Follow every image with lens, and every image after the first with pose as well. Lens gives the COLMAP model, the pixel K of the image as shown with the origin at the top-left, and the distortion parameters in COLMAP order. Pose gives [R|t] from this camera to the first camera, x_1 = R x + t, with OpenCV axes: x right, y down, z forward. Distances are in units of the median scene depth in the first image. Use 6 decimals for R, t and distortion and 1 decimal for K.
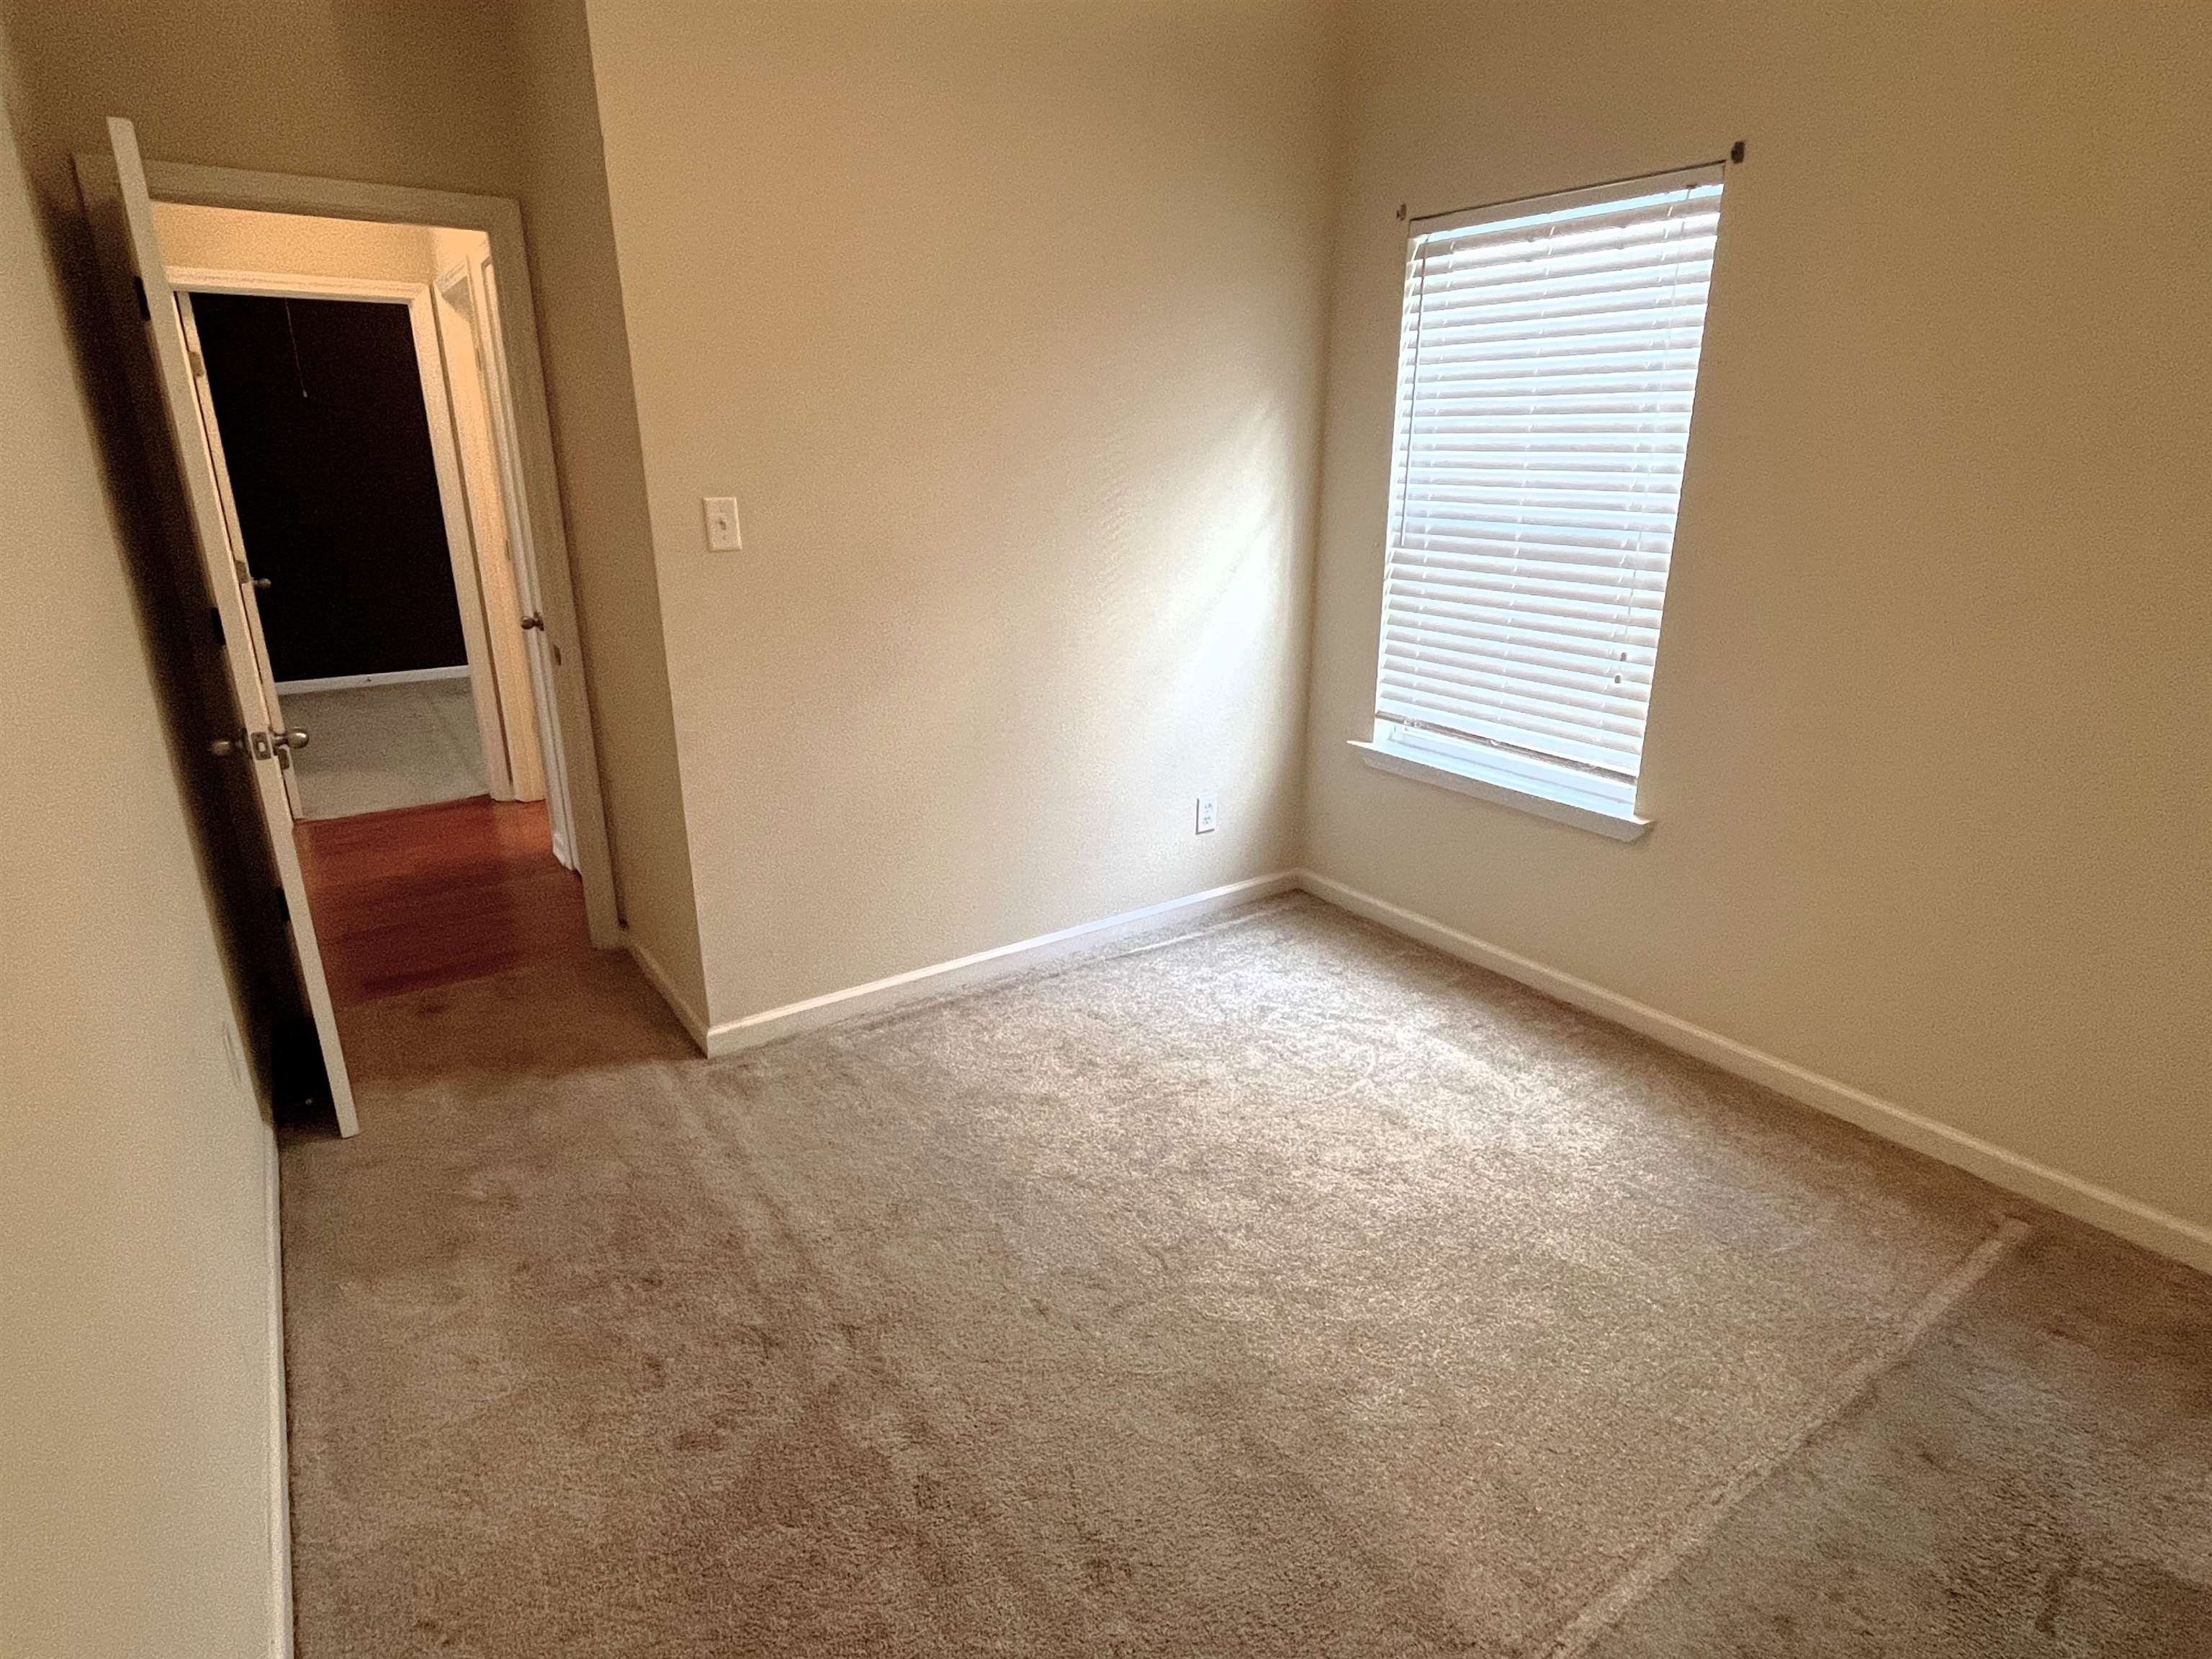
lens RADIAL K [[1146.9, 0, 1102.0], [0, 1146.9, 829.3], [0, 0, 1]] dist [-0.005847, -0.001110]
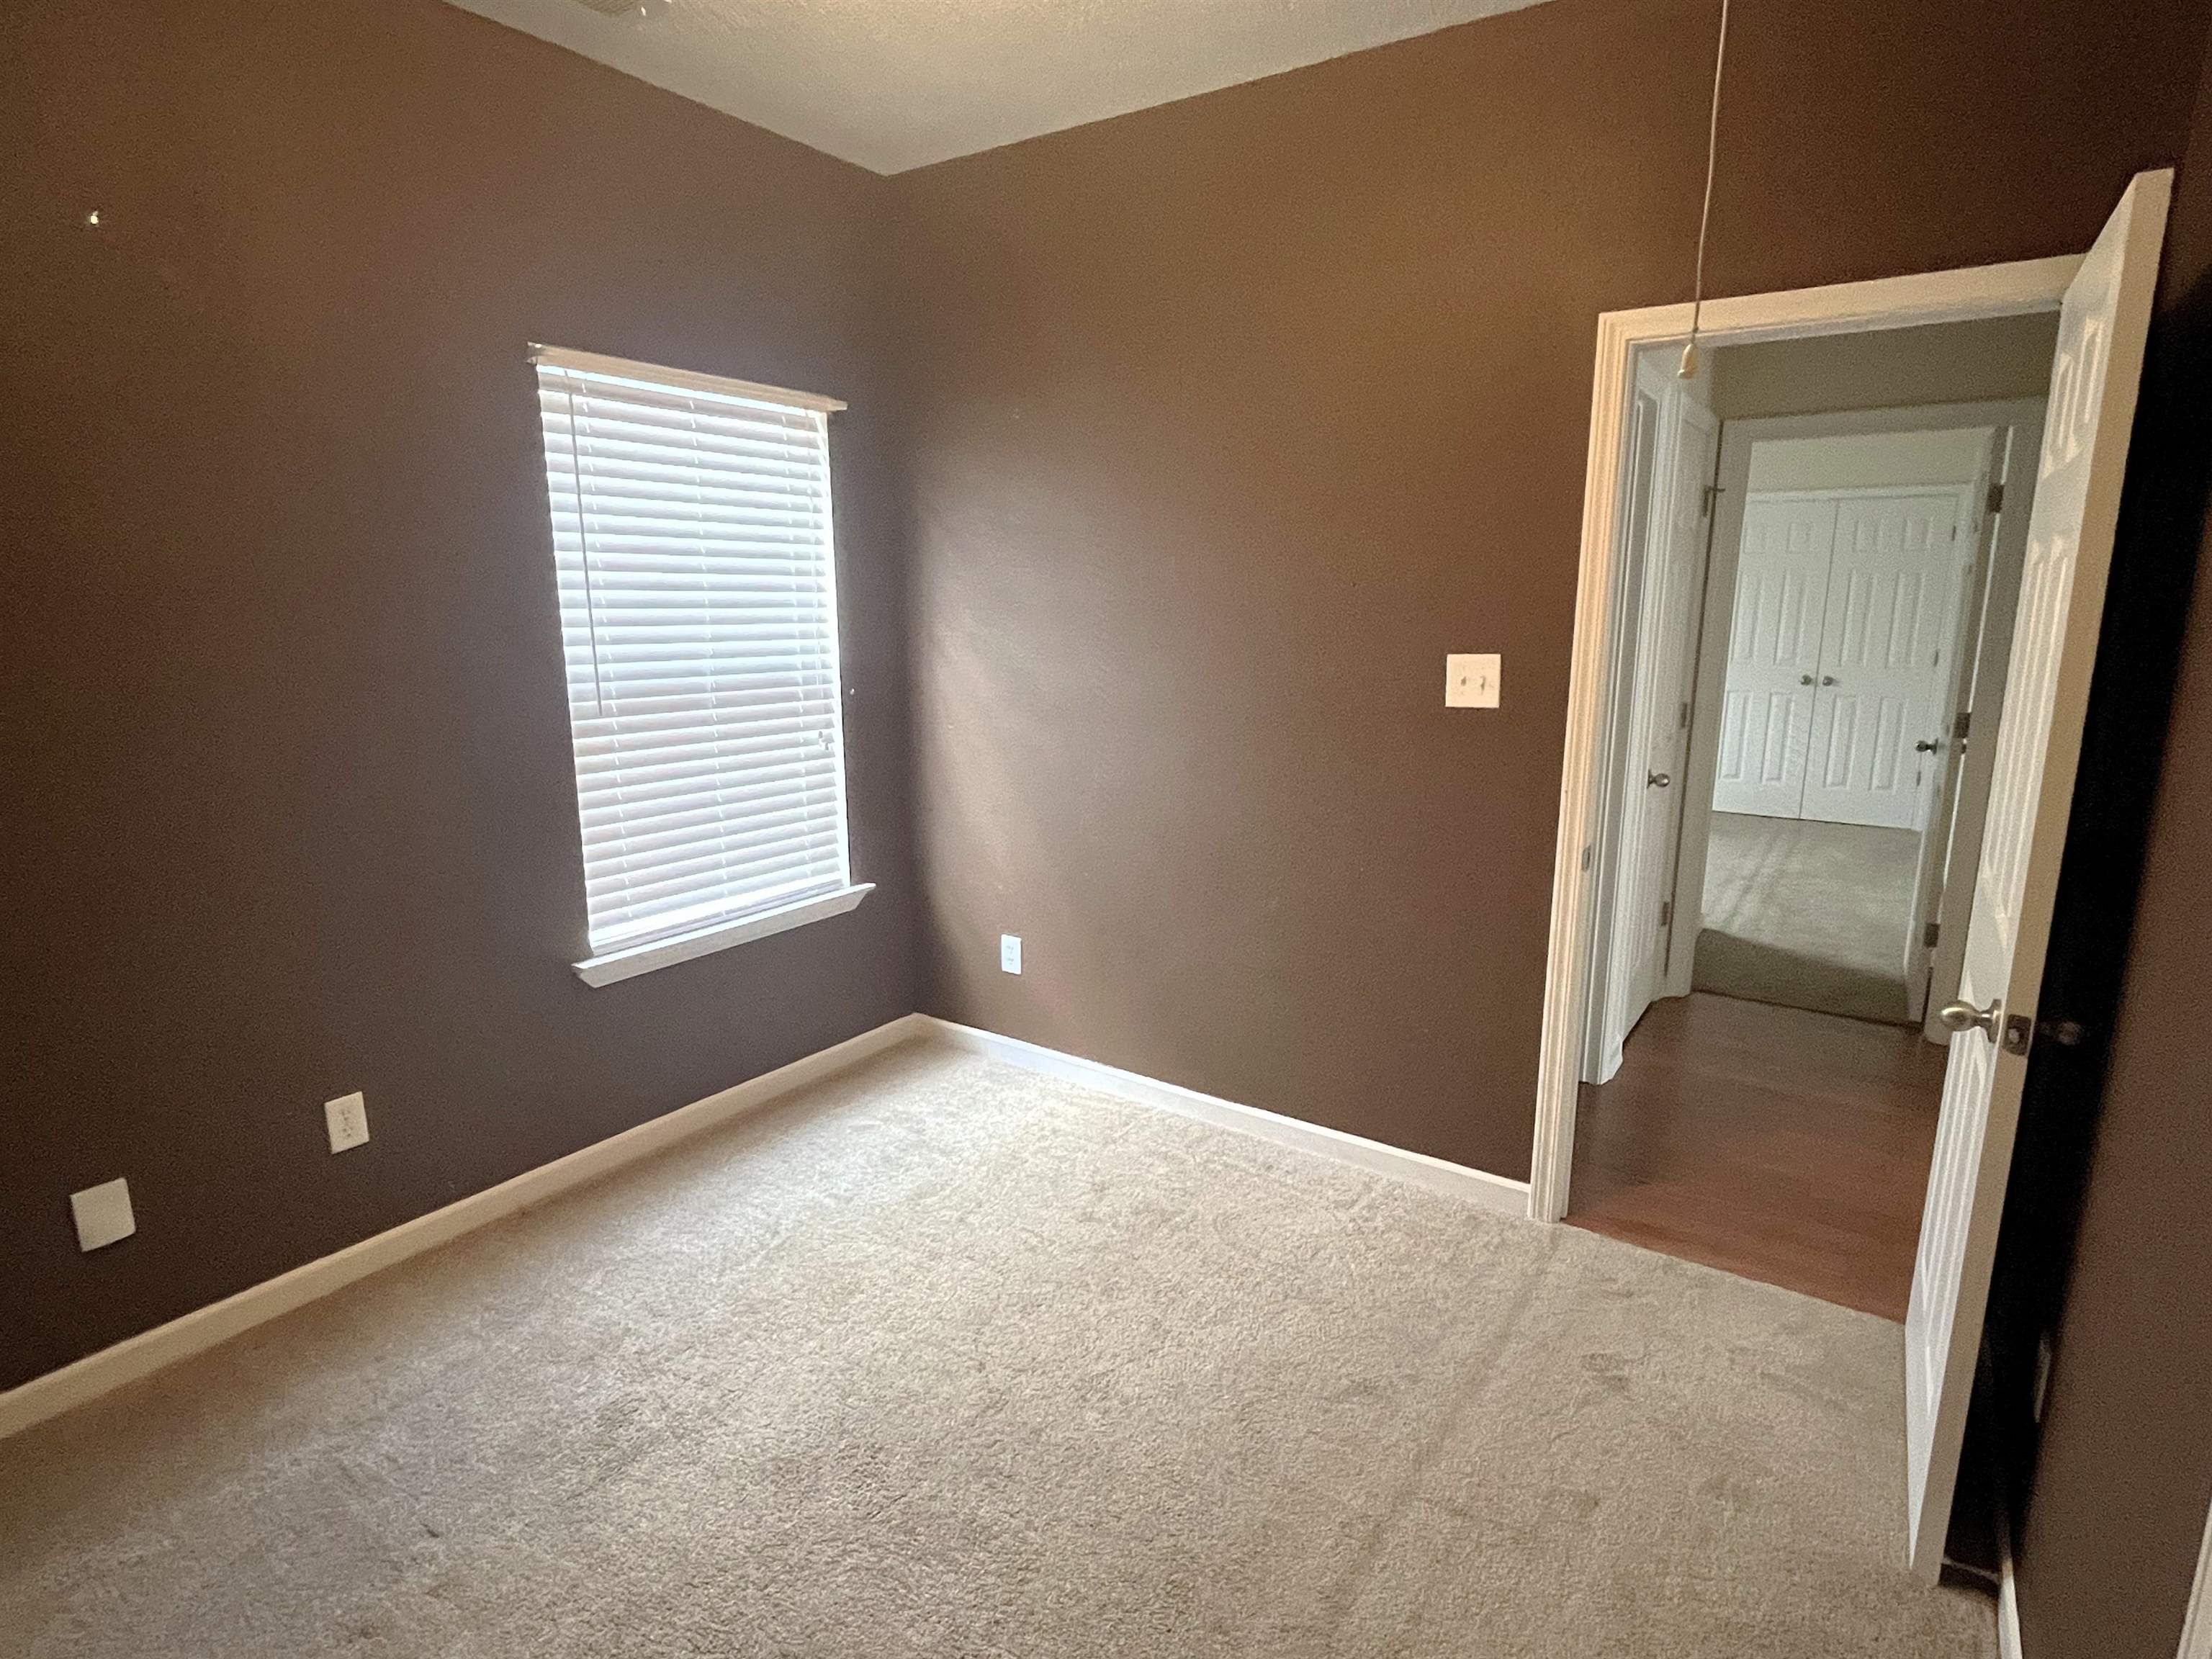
lens RADIAL K [[1146.9, 0, 1097.9], [0, 1146.9, 828.5], [0, 0, 1]] dist [-0.005847, -0.001110]
pose [[-0.339893, -0.185563, 0.921976, -0.737794], [0.297169, 0.908923, 0.292489, -0.340633], [-0.892280, 0.373398, -0.253793, 1.005075]]
